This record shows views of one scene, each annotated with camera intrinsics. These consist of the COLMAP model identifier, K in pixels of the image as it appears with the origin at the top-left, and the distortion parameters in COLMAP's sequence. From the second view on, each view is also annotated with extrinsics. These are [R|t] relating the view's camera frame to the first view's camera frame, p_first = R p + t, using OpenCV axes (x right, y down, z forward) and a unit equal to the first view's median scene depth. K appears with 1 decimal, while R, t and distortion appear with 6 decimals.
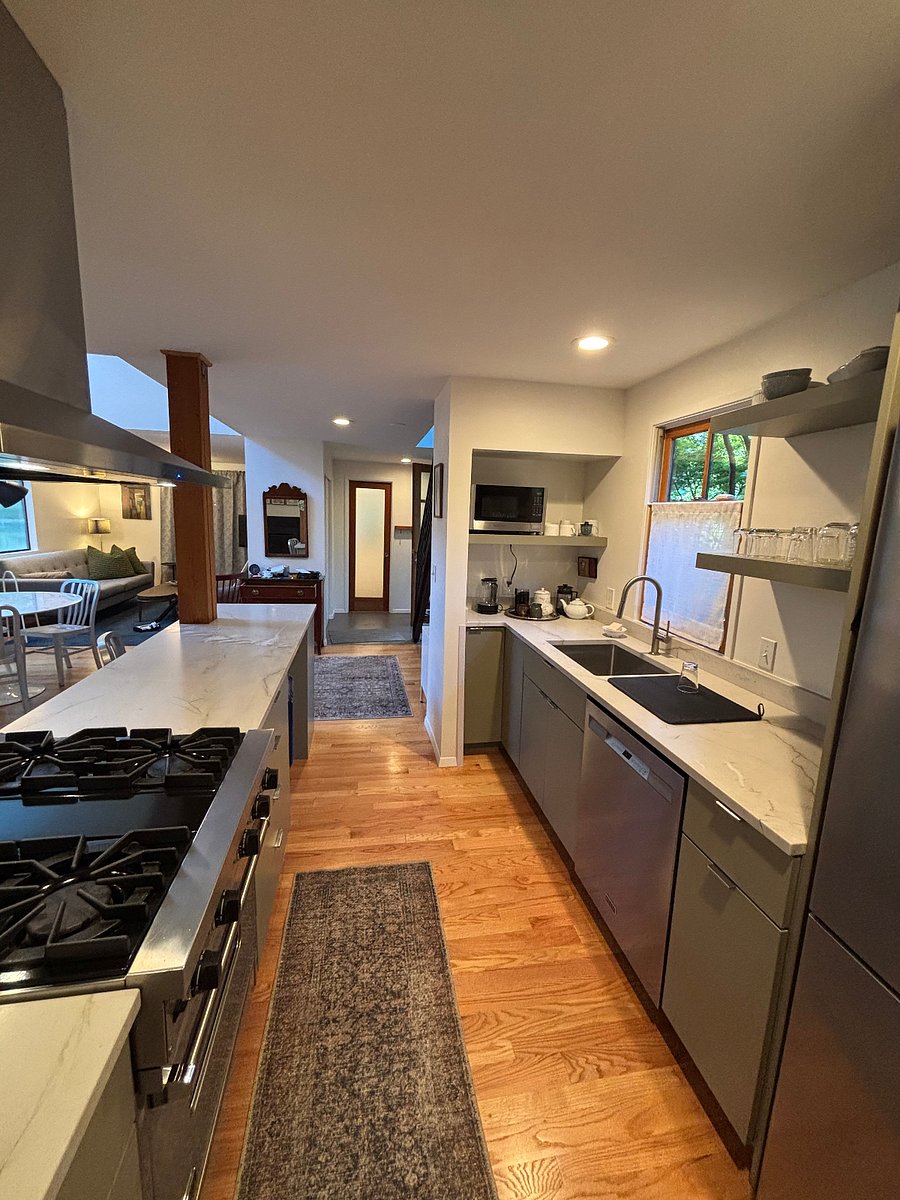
lens RADIAL K [[482.0, 0, 450.0], [0, 482.0, 600.0], [0, 0, 1]] dist [-0.000968, -0.000022]
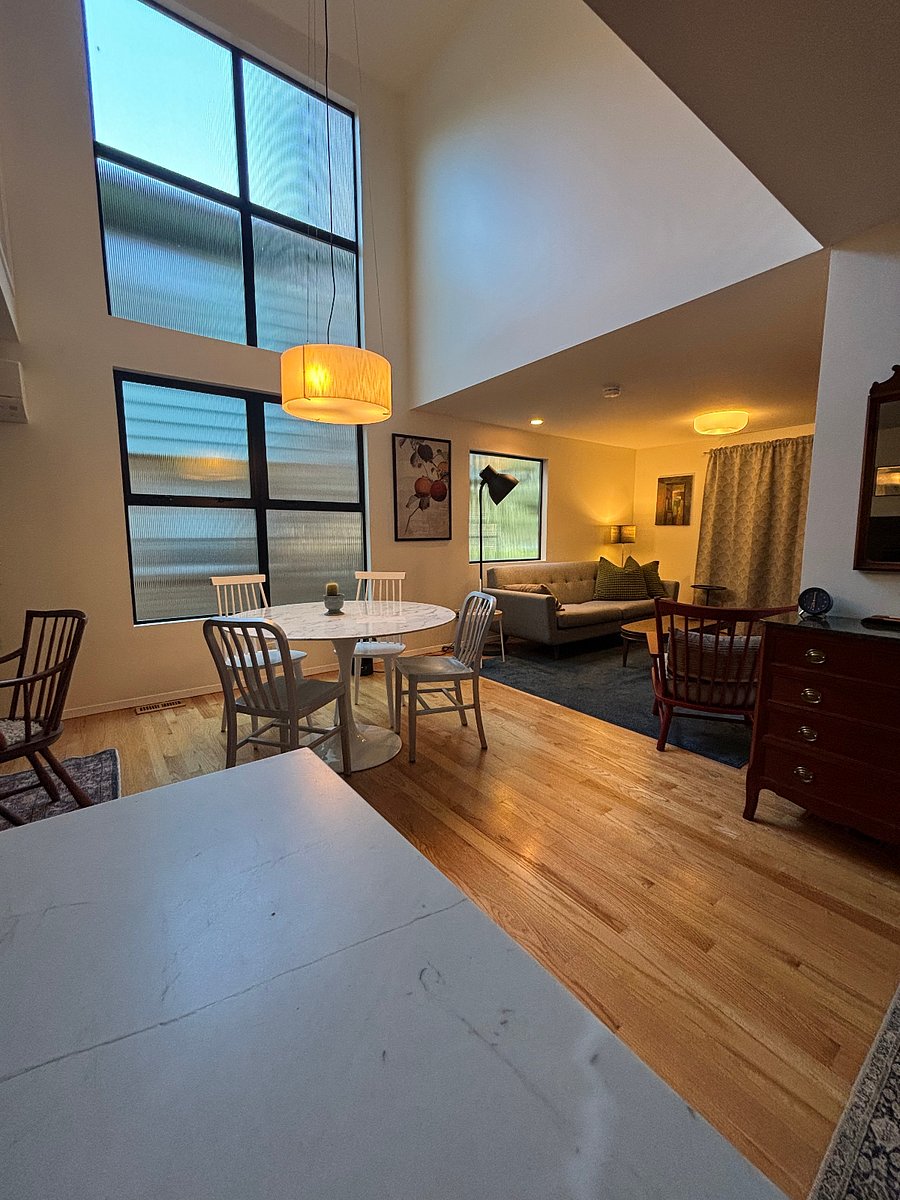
lens RADIAL K [[482.0, 0, 450.0], [0, 482.0, 600.0], [0, 0, 1]] dist [-0.000968, -0.000022]
pose [[0.450224, 0.079853, -0.889338, -0.134783], [-0.131919, 0.991012, 0.022199, -0.024452], [0.883117, 0.107327, 0.456711, 0.385115]]
